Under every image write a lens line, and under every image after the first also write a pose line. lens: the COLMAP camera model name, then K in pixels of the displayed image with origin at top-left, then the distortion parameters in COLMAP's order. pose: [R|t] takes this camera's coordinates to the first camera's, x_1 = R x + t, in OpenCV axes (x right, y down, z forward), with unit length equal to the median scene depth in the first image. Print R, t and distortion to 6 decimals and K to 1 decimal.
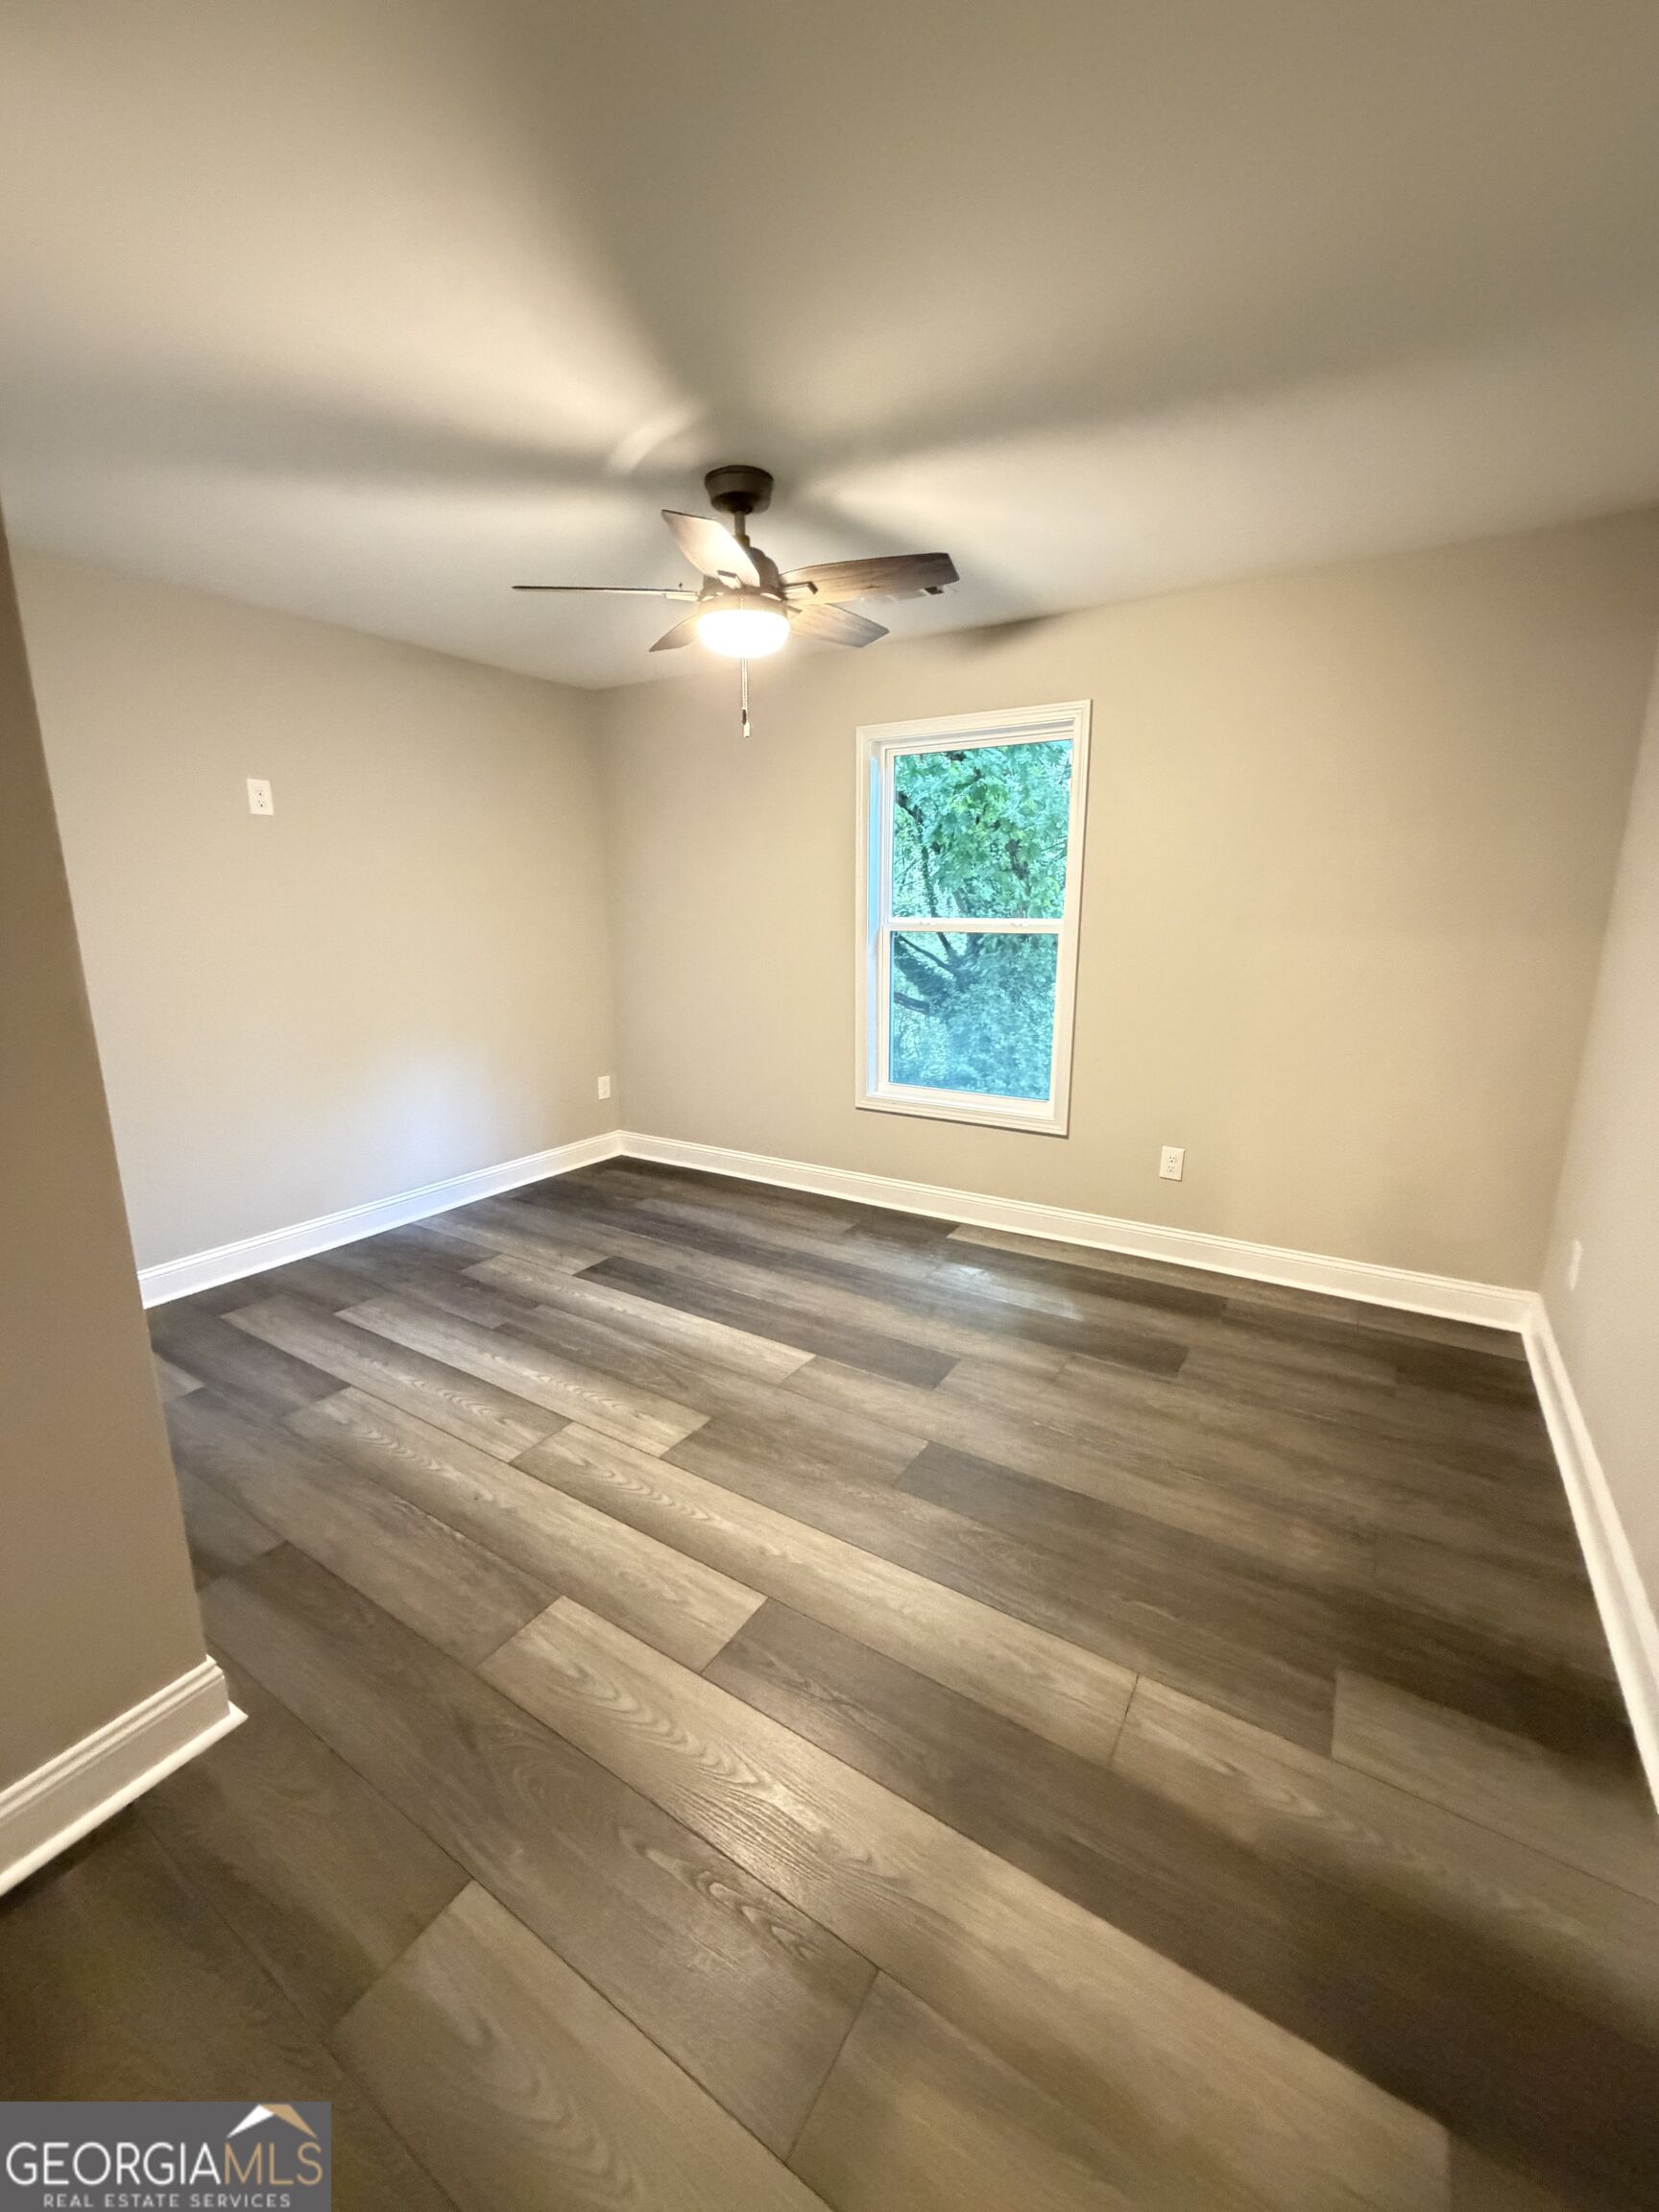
lens RADIAL K [[888.3, 0, 829.5], [0, 888.3, 1106.0], [0, 0, 1]] dist [-0.001973, -0.000103]
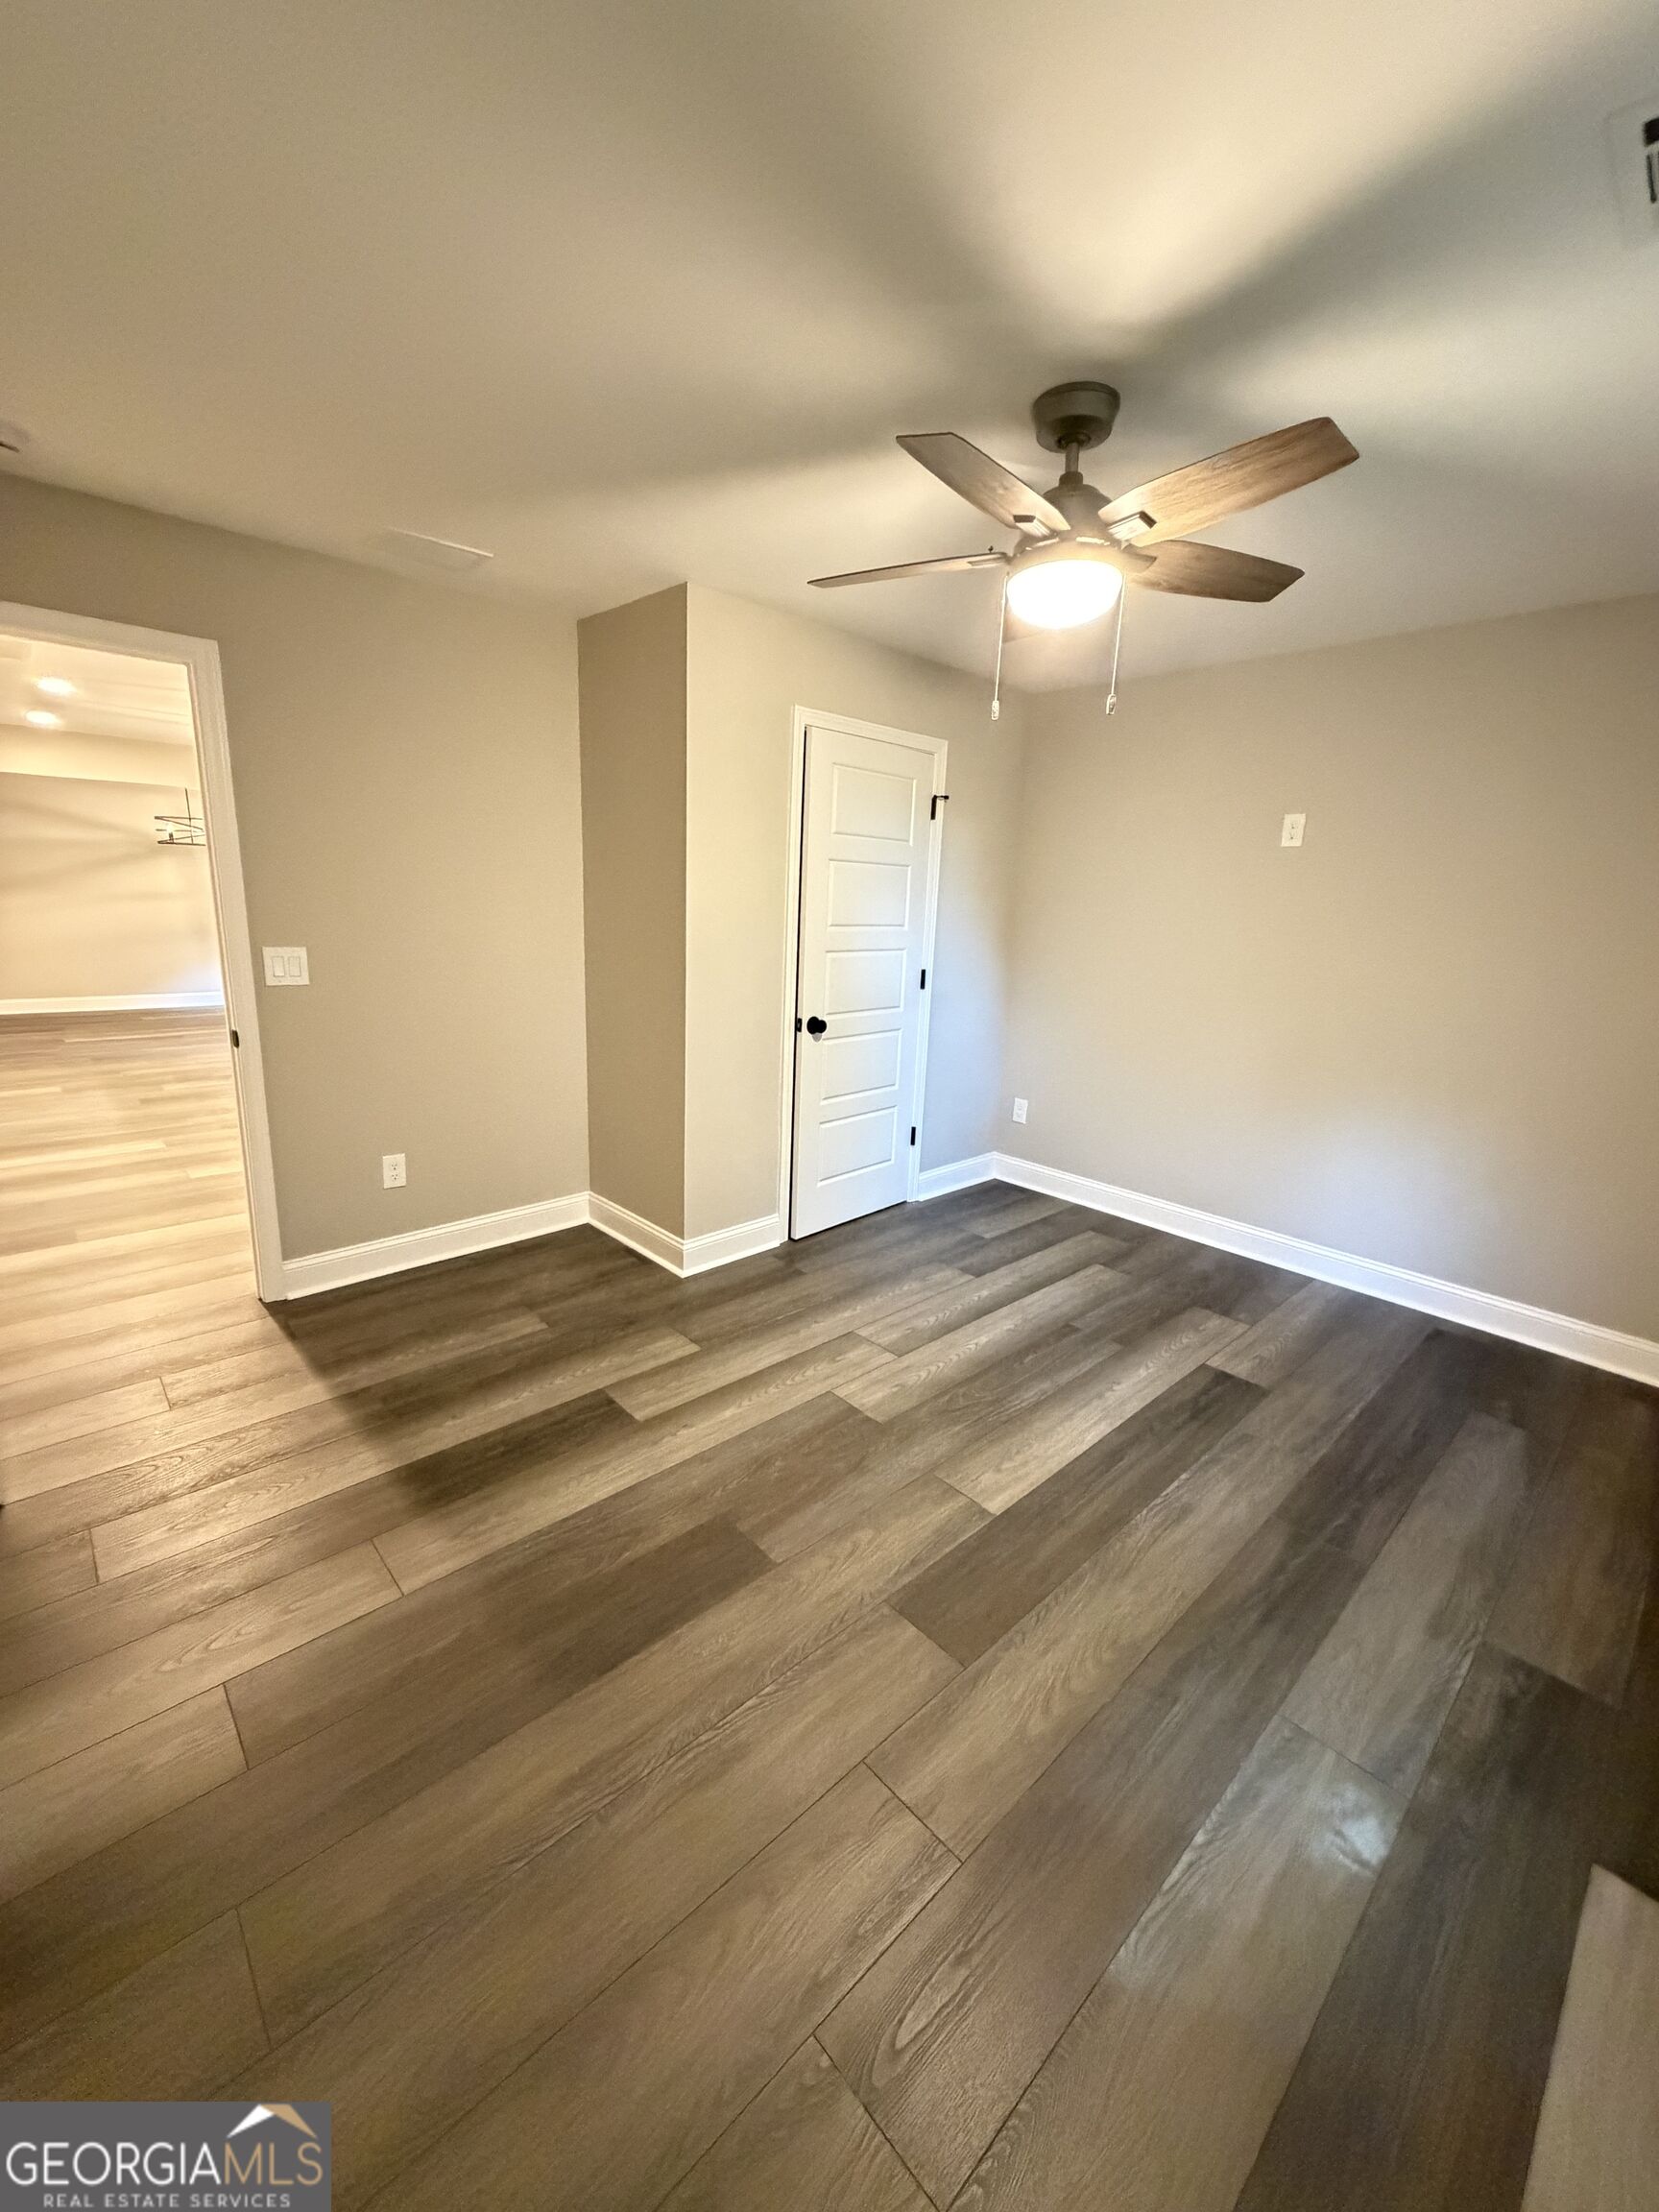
lens RADIAL K [[865.9, 0, 829.5], [0, 865.9, 1106.0], [0, 0, 1]] dist [0.025620, 0.000025]
pose [[-0.260982, 0.215976, -0.940873, 0.633332], [-0.252115, 0.925576, 0.282397, -0.217689], [0.931840, 0.310909, -0.187108, 0.860285]]
